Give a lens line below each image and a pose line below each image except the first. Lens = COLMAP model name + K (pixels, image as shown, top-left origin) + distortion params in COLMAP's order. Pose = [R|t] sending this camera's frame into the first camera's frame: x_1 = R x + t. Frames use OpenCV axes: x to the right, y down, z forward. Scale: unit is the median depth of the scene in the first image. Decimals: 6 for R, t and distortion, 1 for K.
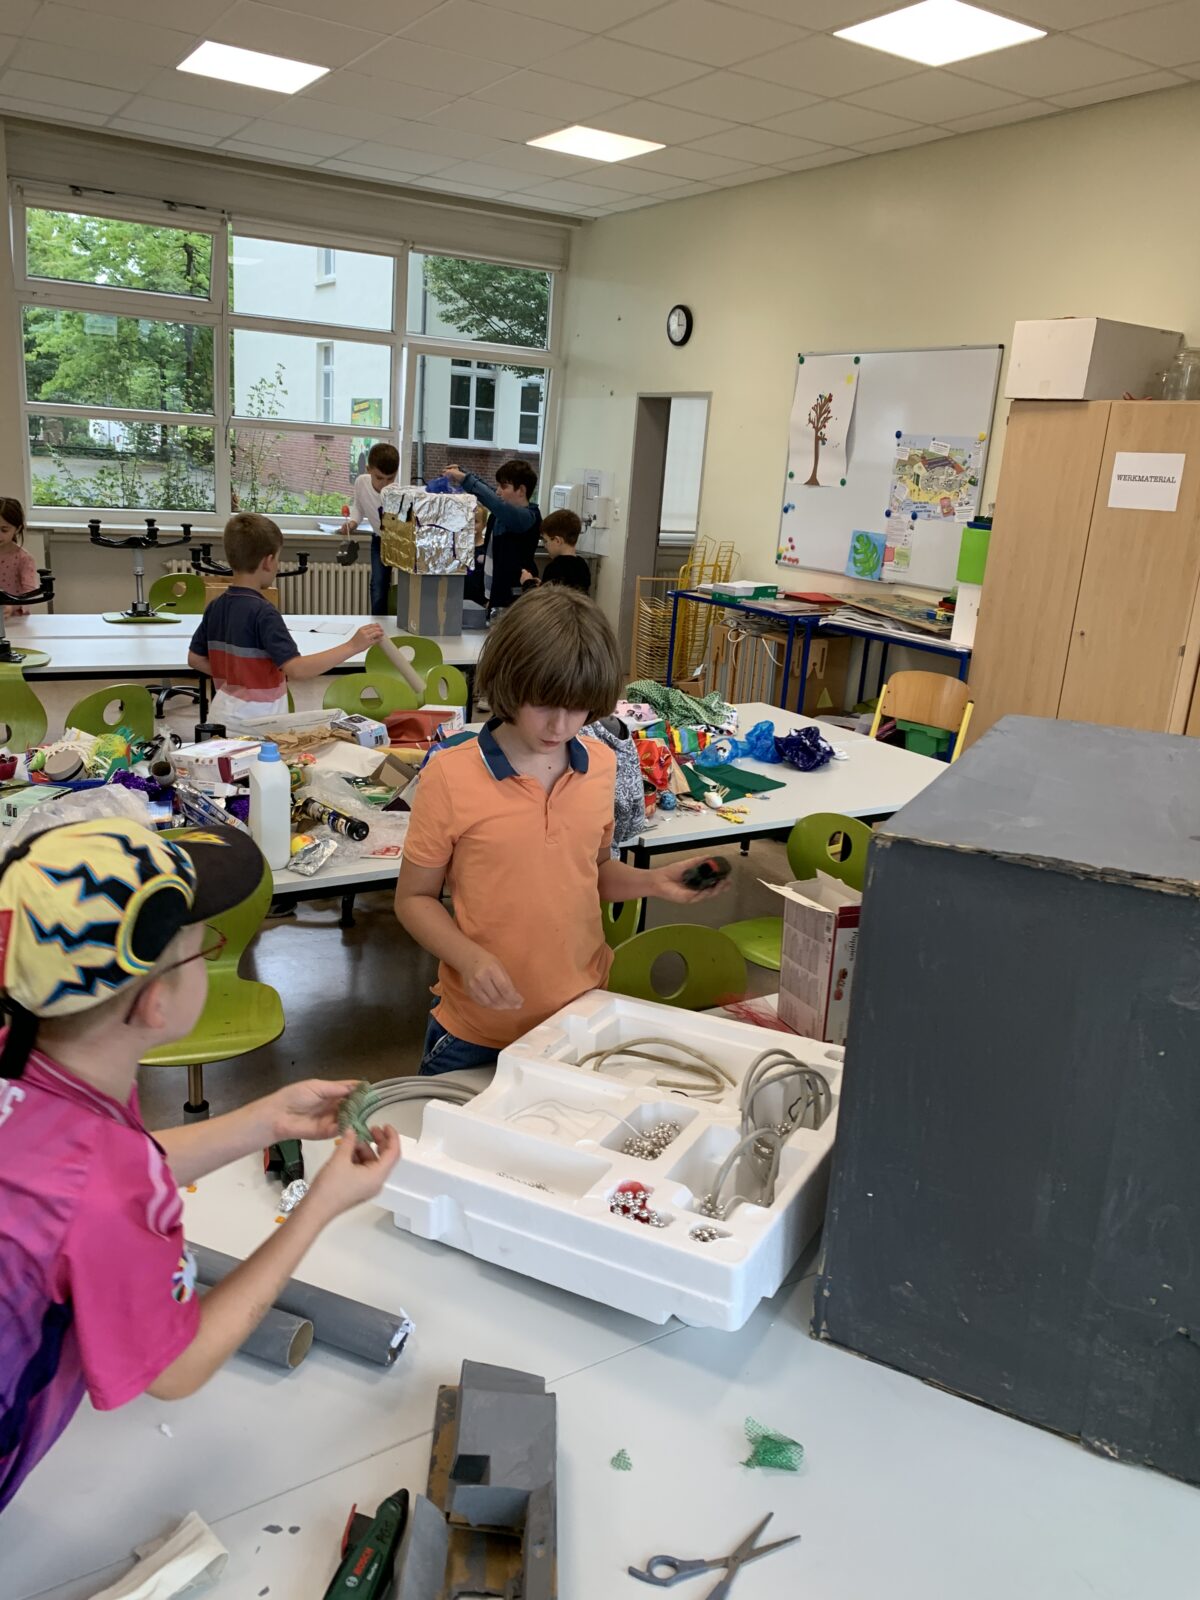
lens RADIAL K [[1207.7, 0, 600.0], [0, 1207.7, 800.0], [0, 0, 1]] dist [0.011532, 0.011300]
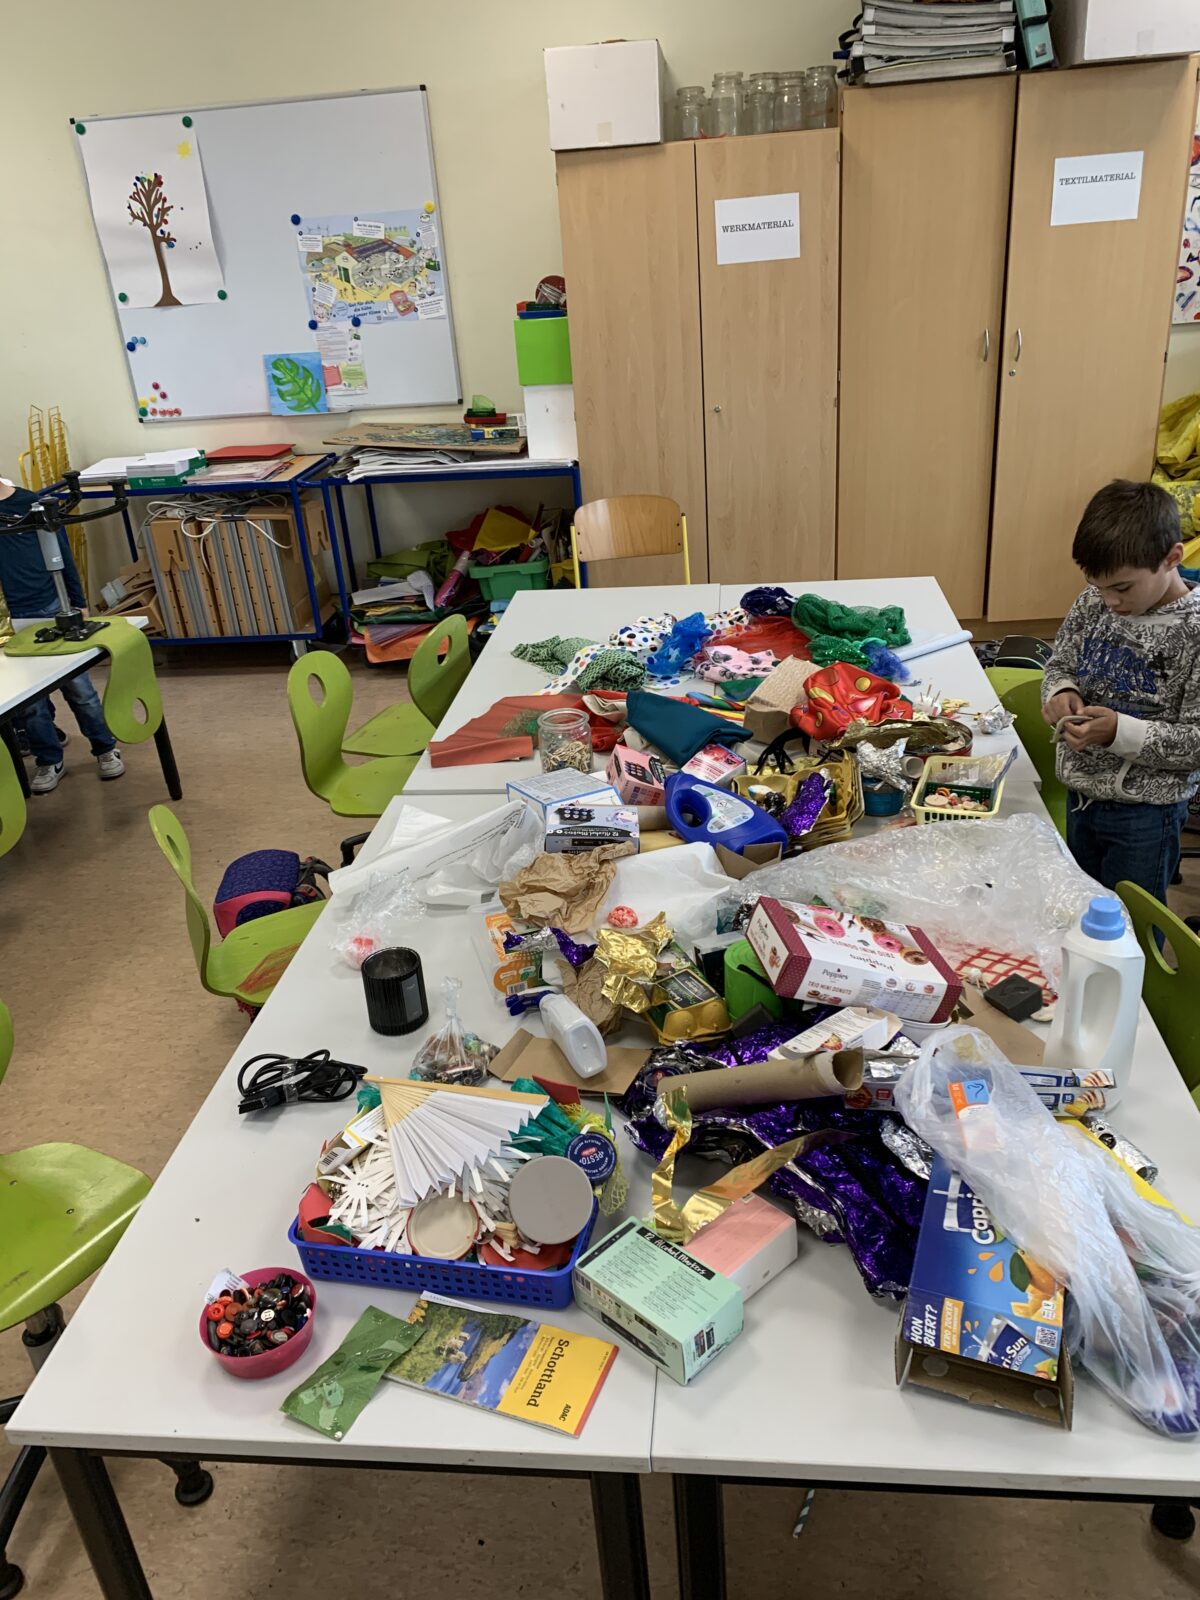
lens RADIAL K [[1207.7, 0, 600.0], [0, 1207.7, 800.0], [0, 0, 1]] dist [0.011532, 0.011300]
pose [[0.640291, -0.425729, 0.639360, -0.292200], [0.320166, 0.904523, 0.281660, -0.120765], [-0.698227, 0.024357, 0.715462, 0.311284]]
